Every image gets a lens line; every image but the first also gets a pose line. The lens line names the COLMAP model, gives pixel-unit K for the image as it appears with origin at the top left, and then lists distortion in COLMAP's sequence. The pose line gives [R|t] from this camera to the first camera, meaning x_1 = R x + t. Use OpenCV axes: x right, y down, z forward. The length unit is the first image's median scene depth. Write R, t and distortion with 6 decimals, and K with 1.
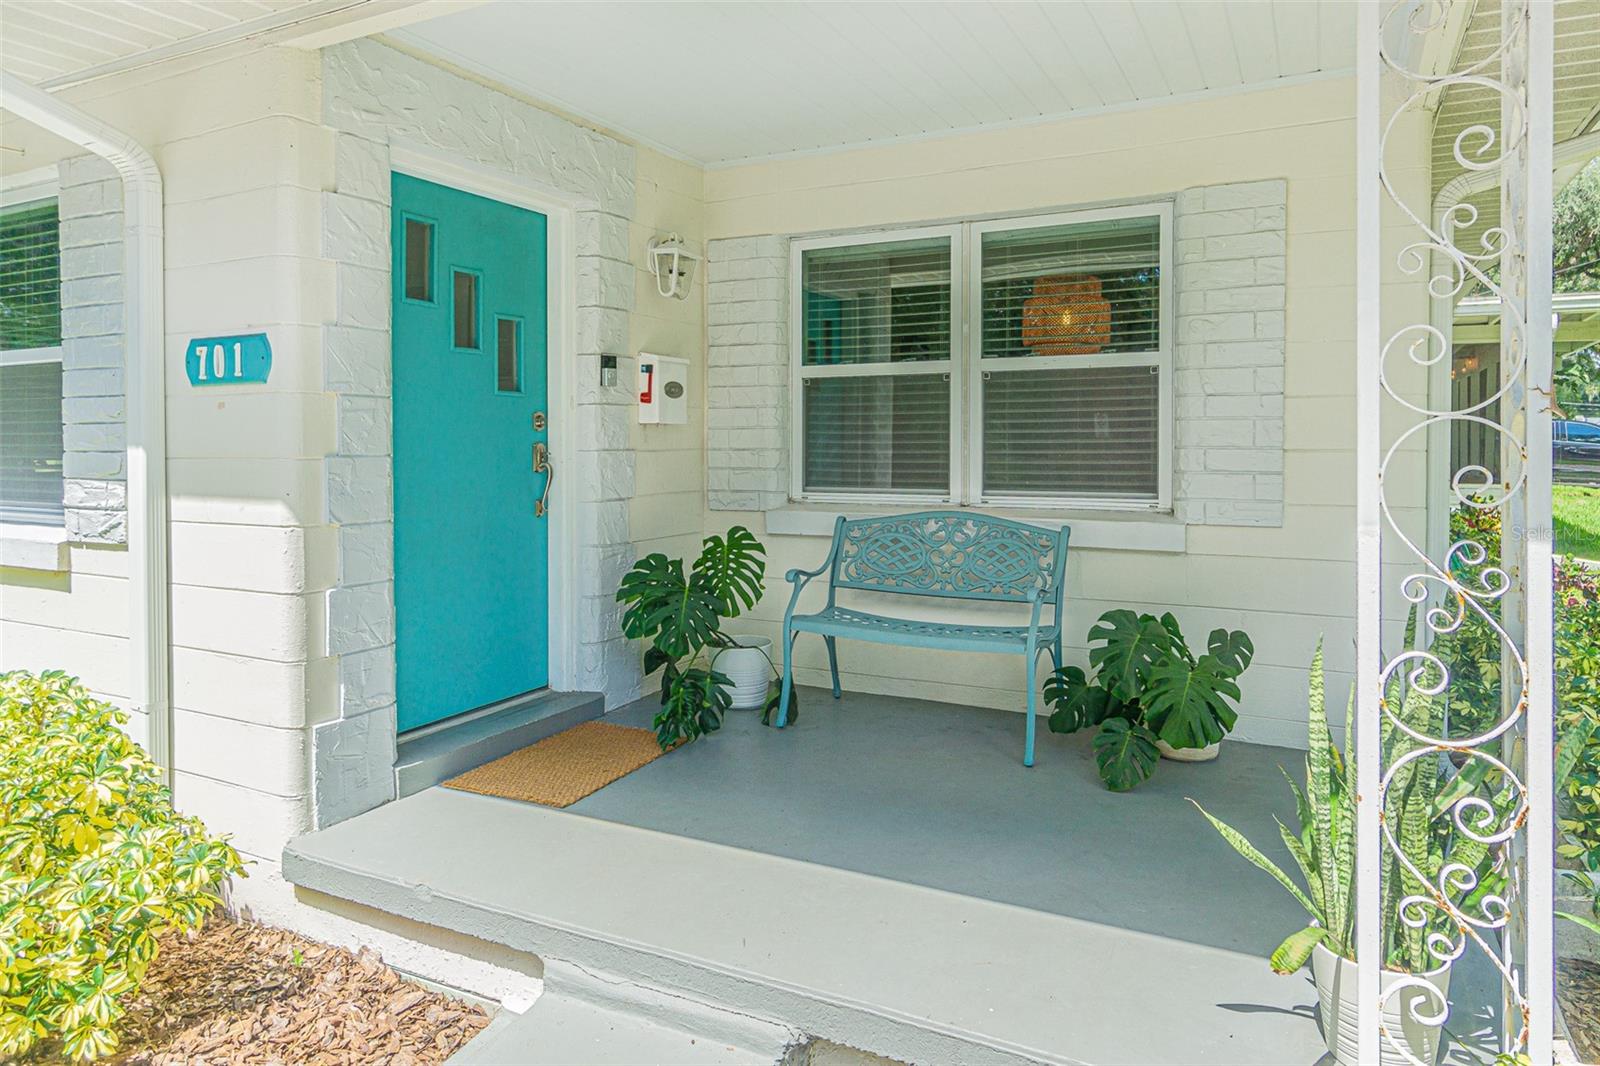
lens RADIAL K [[1001.8, 0, 795.6], [0, 1001.8, 460.2], [0, 0, 1]] dist [0.003494, 0.003051]
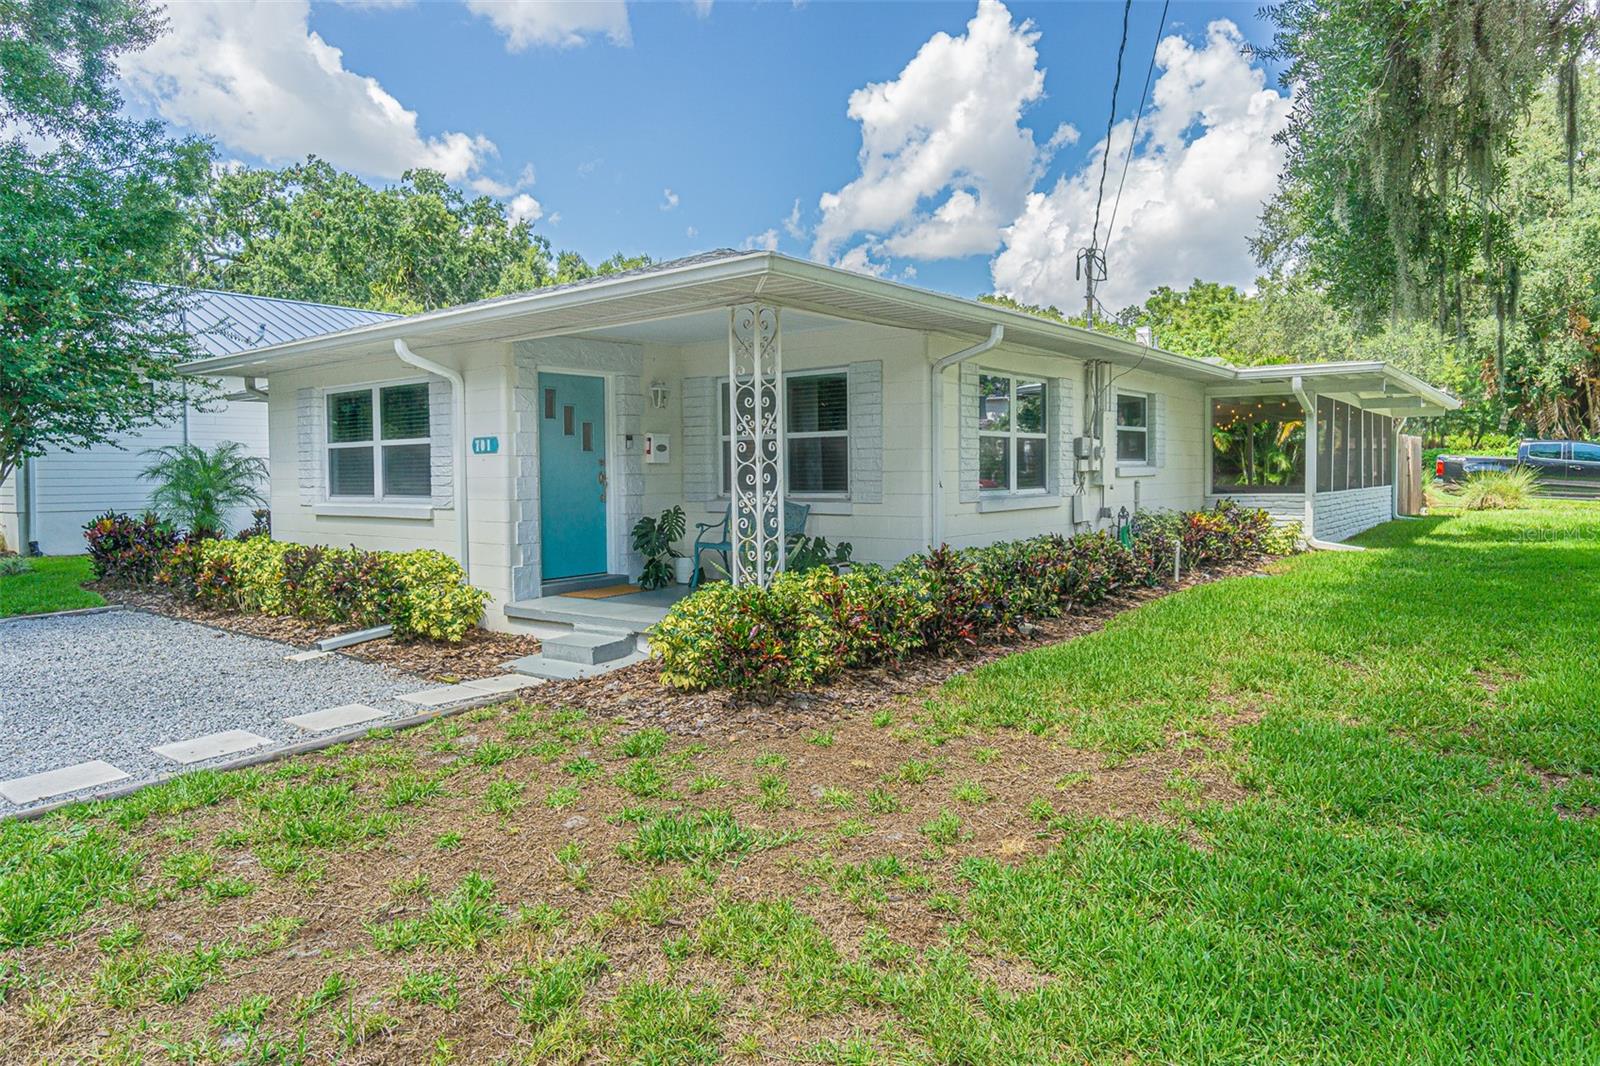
lens RADIAL K [[1001.8, 0, 800.9], [0, 1001.8, 526.2], [0, 0, 1]] dist [0.003494, 0.003051]
pose [[0.979095, 0.002436, -0.203388, 0.735606], [0.004494, 0.999425, 0.033602, 0.036721], [0.203353, -0.033814, 0.978521, -1.326745]]
